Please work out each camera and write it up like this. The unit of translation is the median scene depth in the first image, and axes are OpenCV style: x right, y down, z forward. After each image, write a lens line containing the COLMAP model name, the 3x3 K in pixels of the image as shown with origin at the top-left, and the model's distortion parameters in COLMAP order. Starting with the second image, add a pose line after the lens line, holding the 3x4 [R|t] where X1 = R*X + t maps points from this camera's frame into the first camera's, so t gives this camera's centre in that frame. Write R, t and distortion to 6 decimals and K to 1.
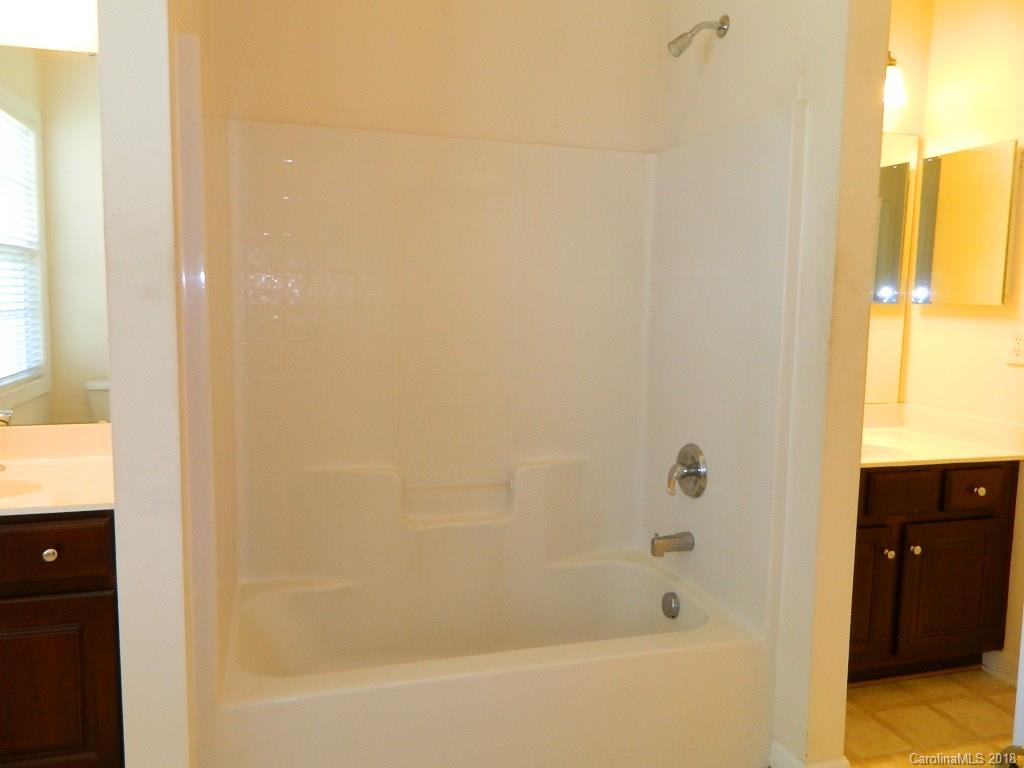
lens RADIAL K [[759.8, 0, 493.3], [0, 759.8, 381.6], [0, 0, 1]] dist [0.028710, -0.001438]
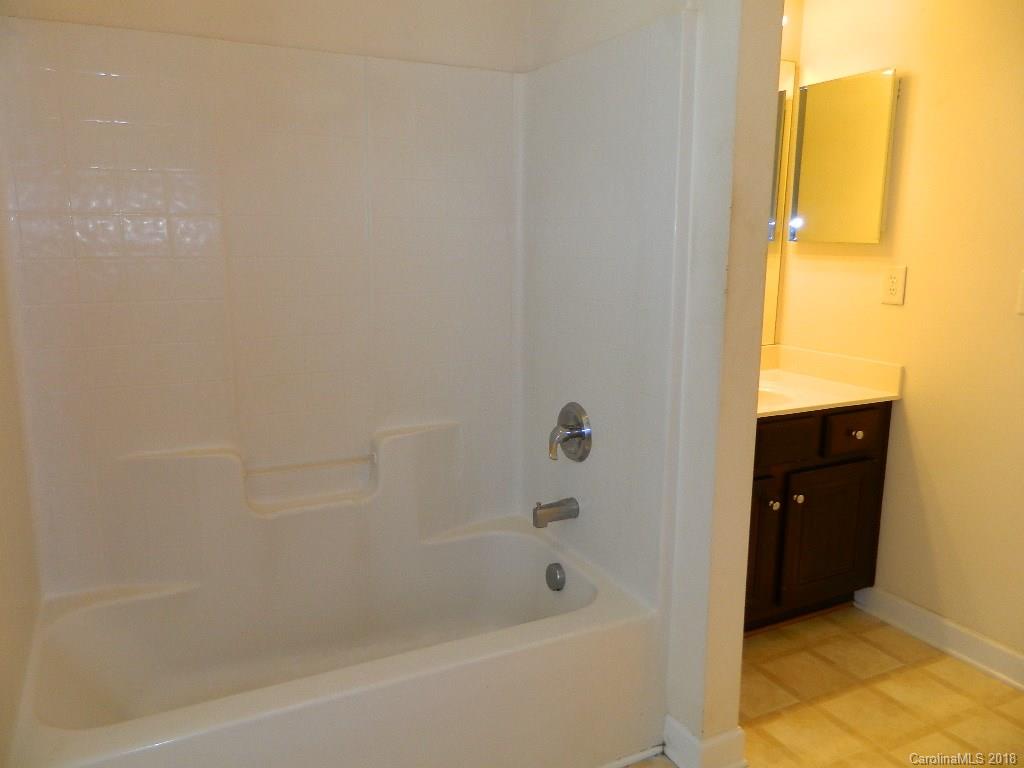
lens RADIAL K [[784.2, 0, 496.0], [0, 784.2, 373.5], [0, 0, 1]] dist [0.021977, 0.001735]
pose [[0.984474, -0.045182, 0.169614, 0.012396], [0.033979, 0.997080, 0.068385, -0.019201], [-0.172209, -0.061560, 0.983135, 0.097427]]
